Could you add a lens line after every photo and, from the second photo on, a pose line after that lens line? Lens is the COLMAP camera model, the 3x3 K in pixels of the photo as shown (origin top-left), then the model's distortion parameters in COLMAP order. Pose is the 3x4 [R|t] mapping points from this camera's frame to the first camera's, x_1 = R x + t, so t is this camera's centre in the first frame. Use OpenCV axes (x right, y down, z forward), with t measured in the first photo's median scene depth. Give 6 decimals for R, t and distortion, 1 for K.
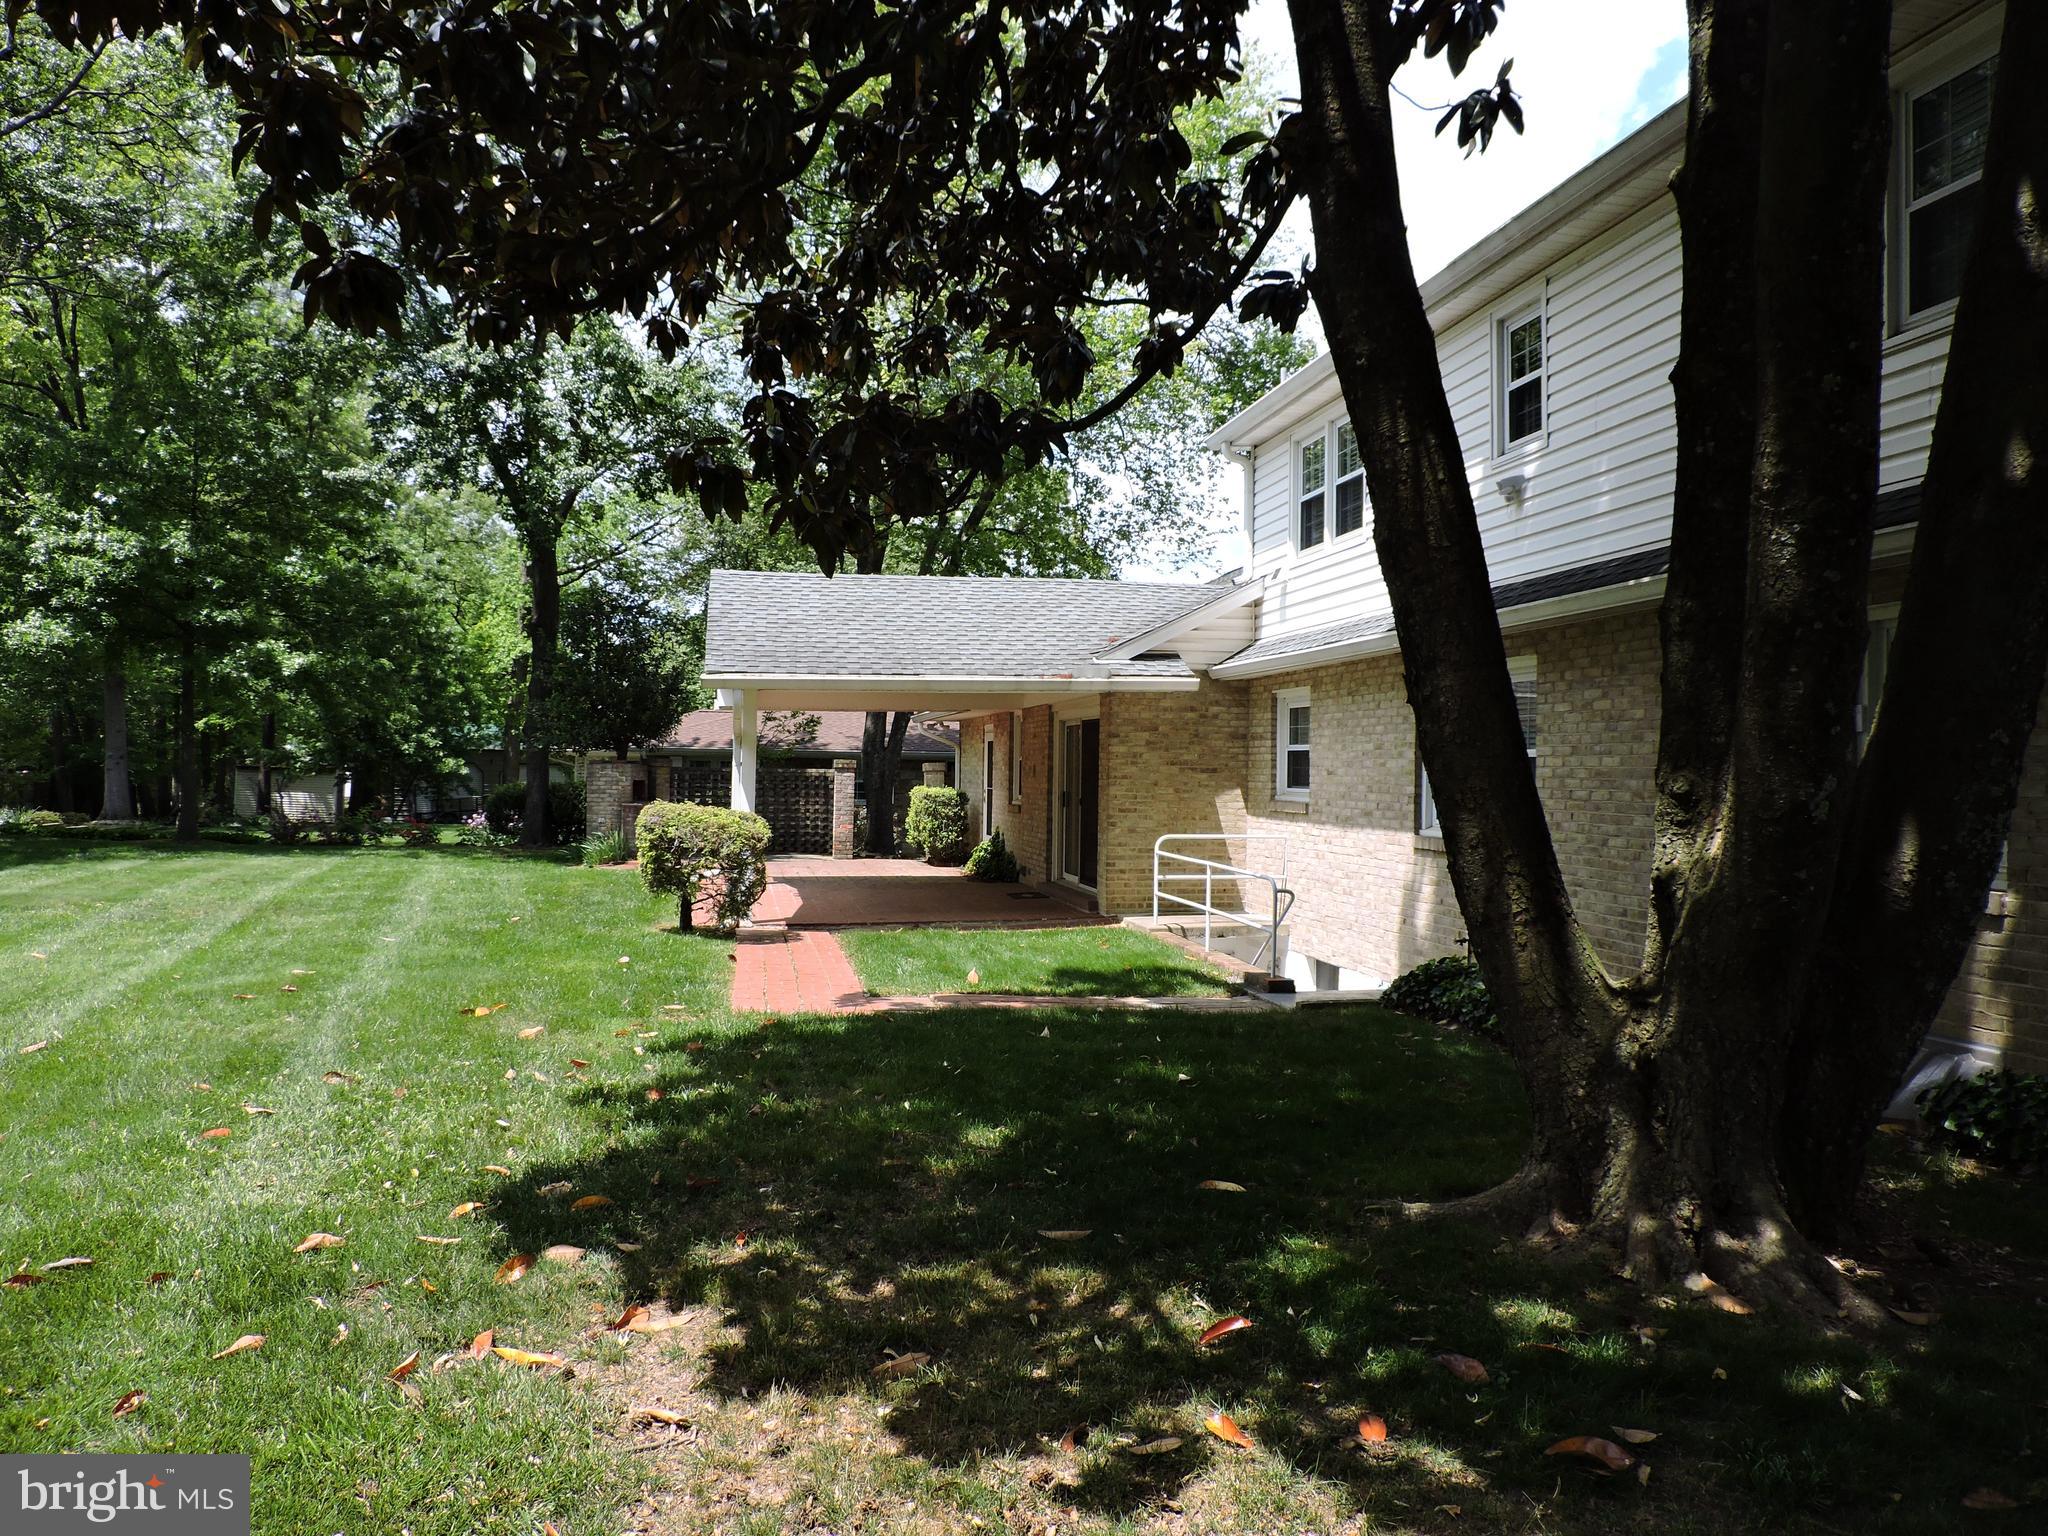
lens RADIAL K [[1466.1, 0, 1030.2], [0, 1466.1, 773.3], [0, 0, 1]] dist [-0.020402, 0.007403]
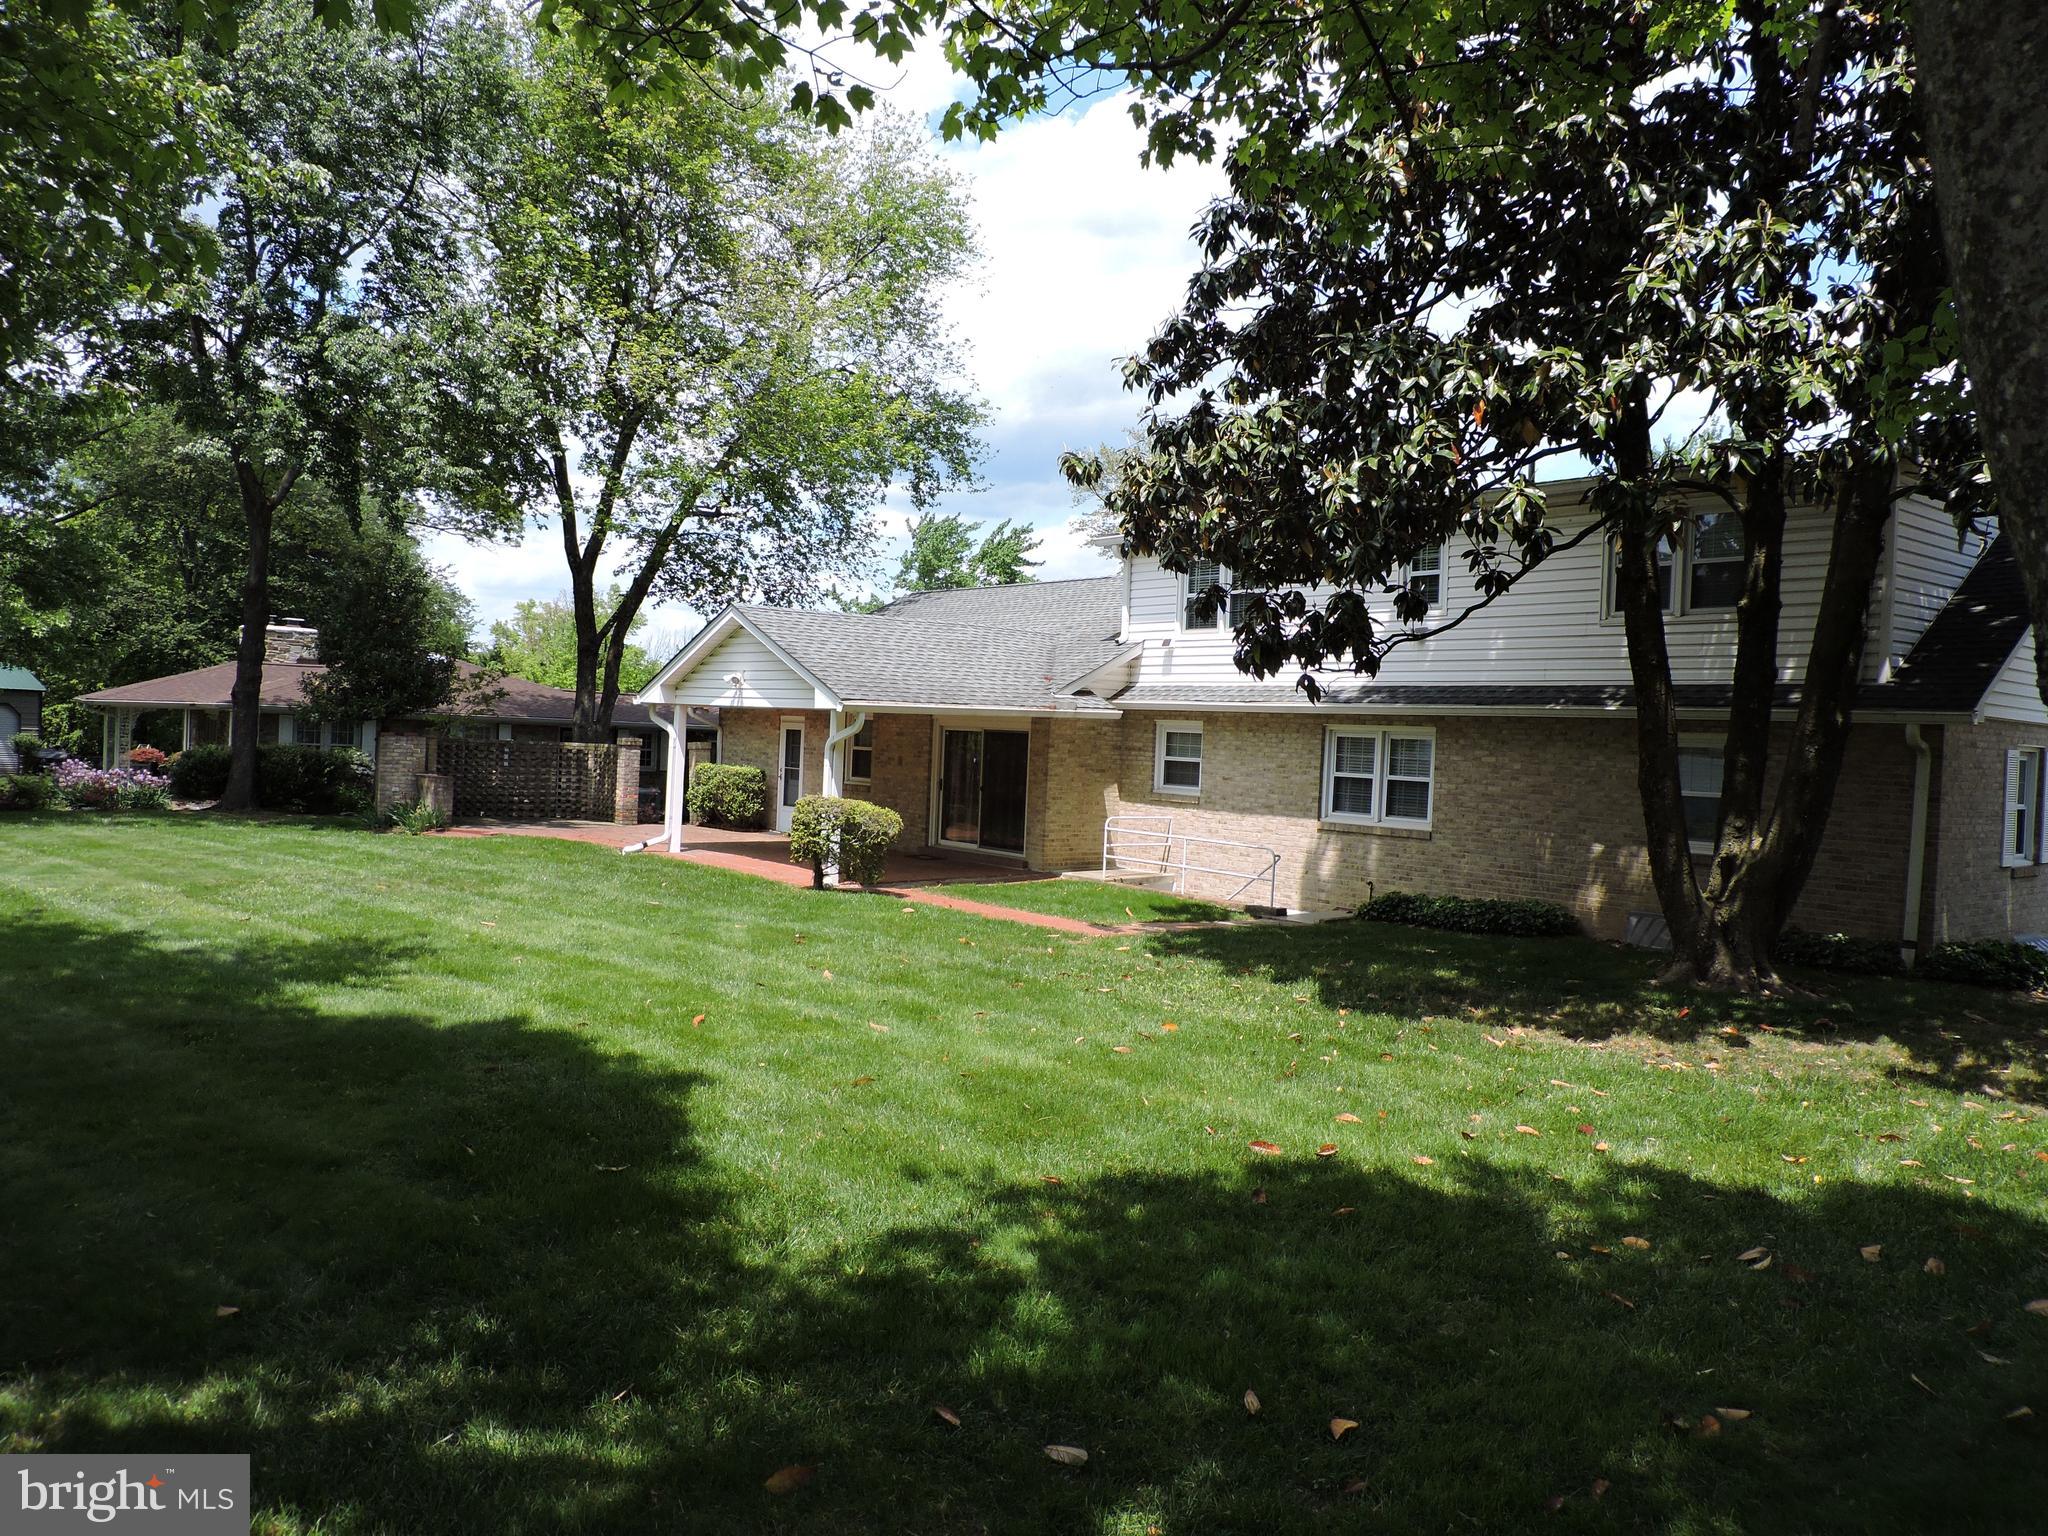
lens RADIAL K [[1466.1, 0, 1037.2], [0, 1466.1, 774.3], [0, 0, 1]] dist [-0.020402, 0.007403]
pose [[0.877324, 0.012291, 0.479740, -1.716516], [-0.029774, 0.999140, 0.028851, -0.104559], [-0.478973, -0.039596, 0.876936, -0.667192]]
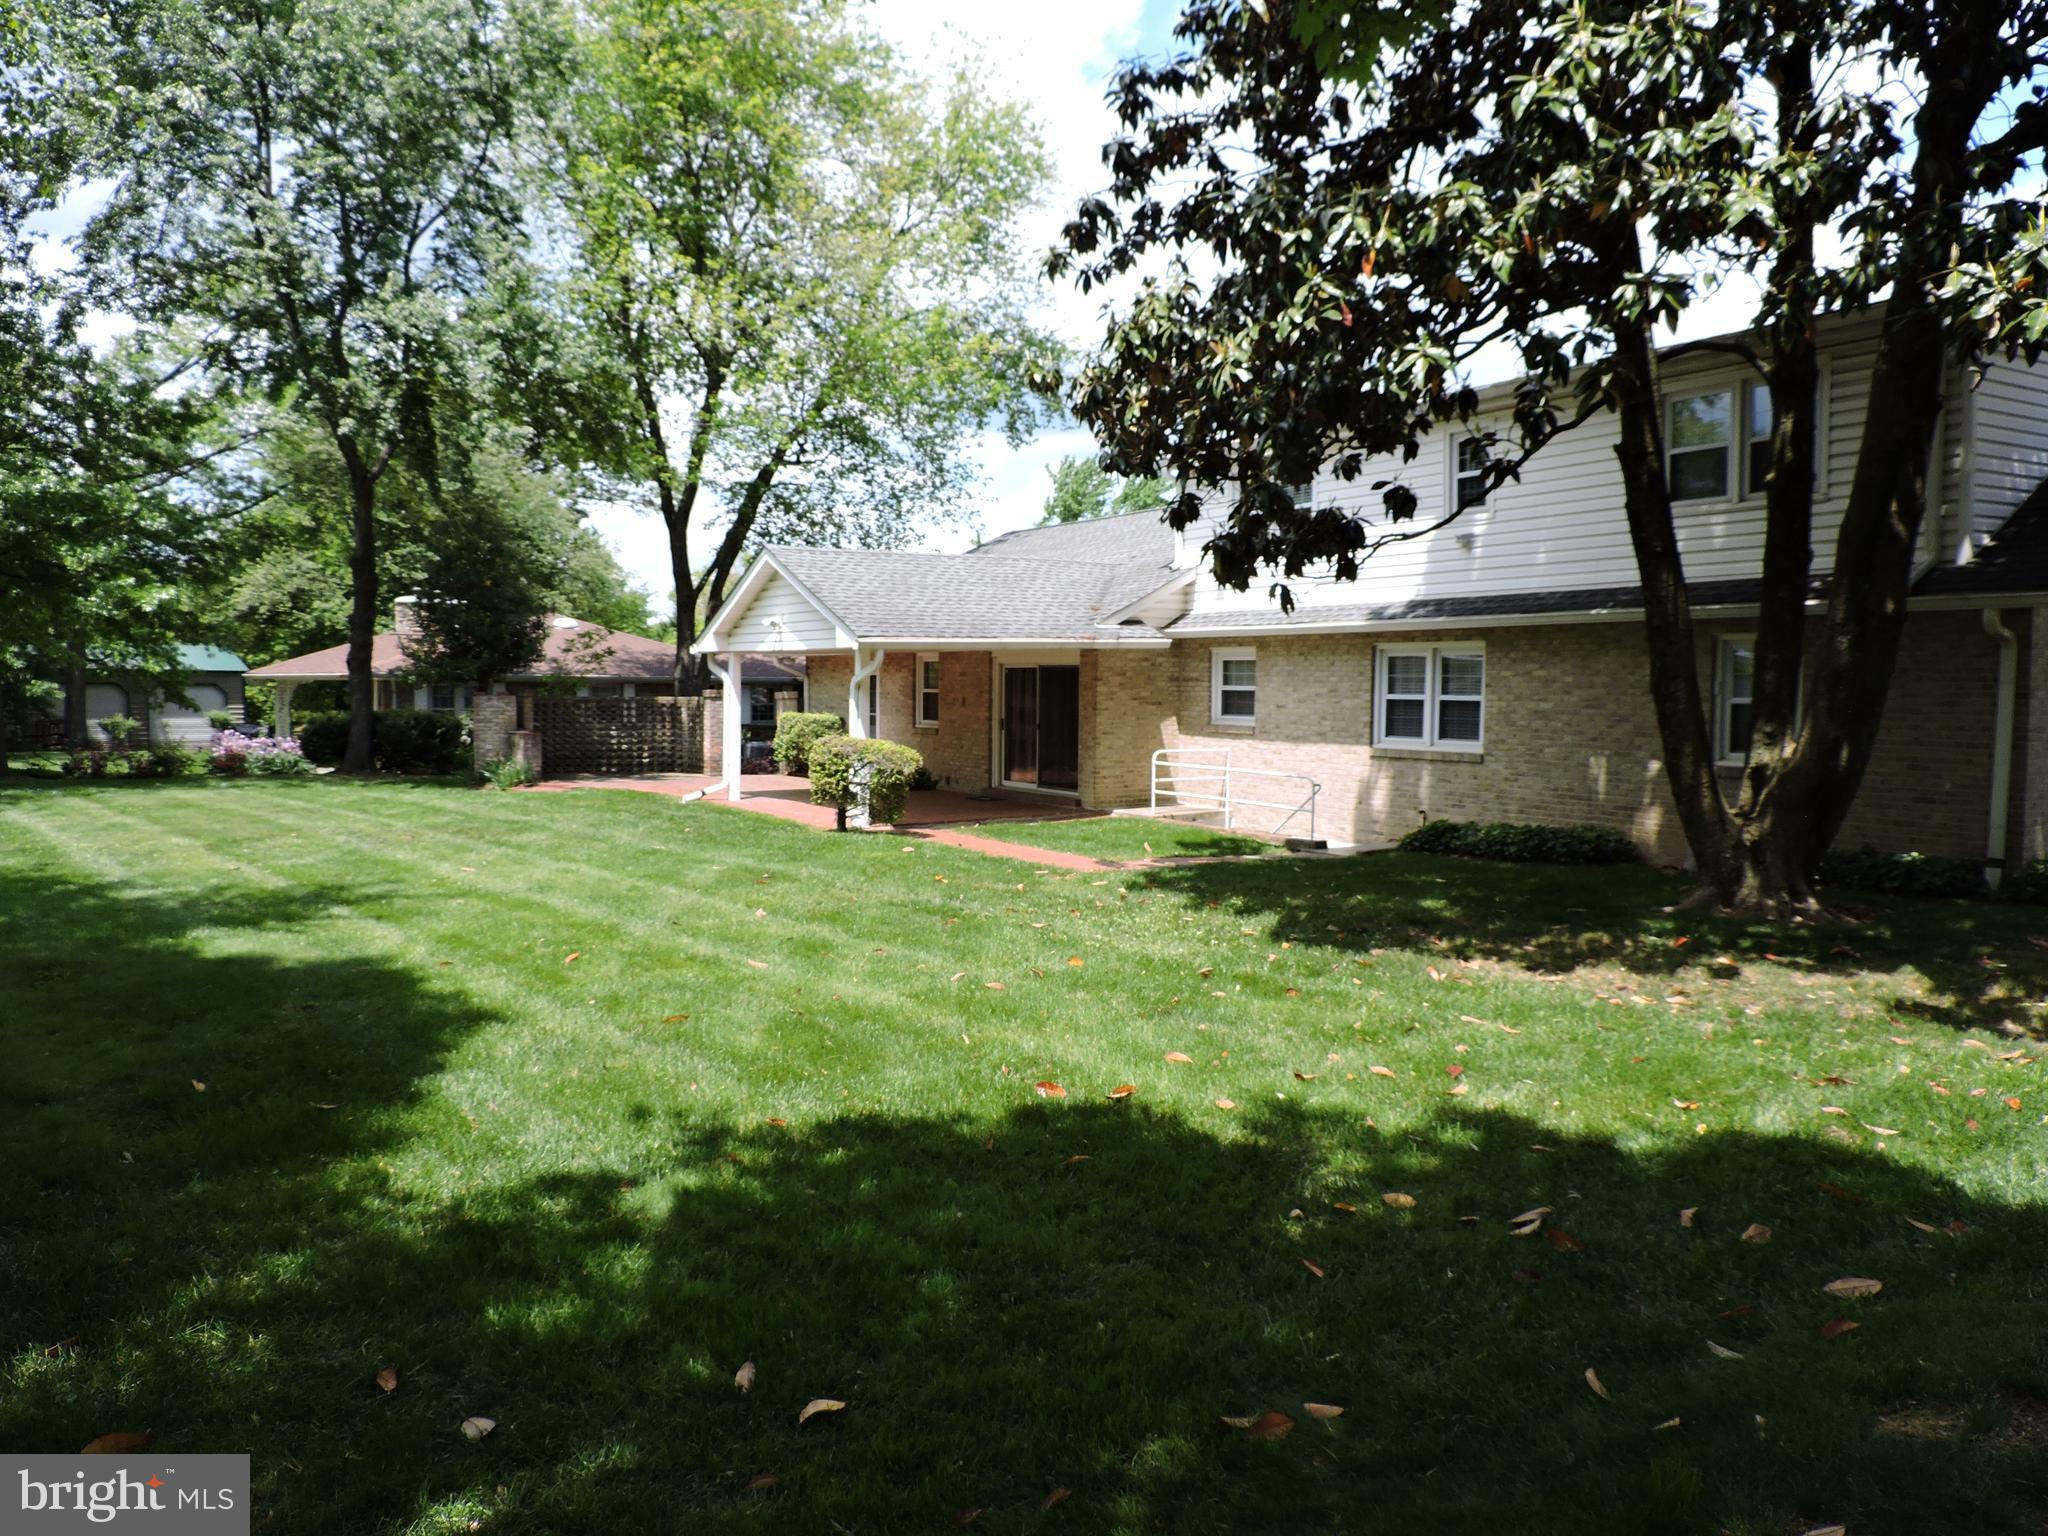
lens RADIAL K [[1466.1, 0, 1033.9], [0, 1466.1, 766.9], [0, 0, 1]] dist [-0.020402, 0.007403]
pose [[0.934835, -0.026533, 0.354090, -1.310767], [0.006250, 0.998279, 0.058304, -0.064910], [-0.355028, -0.052292, 0.933392, -0.713460]]
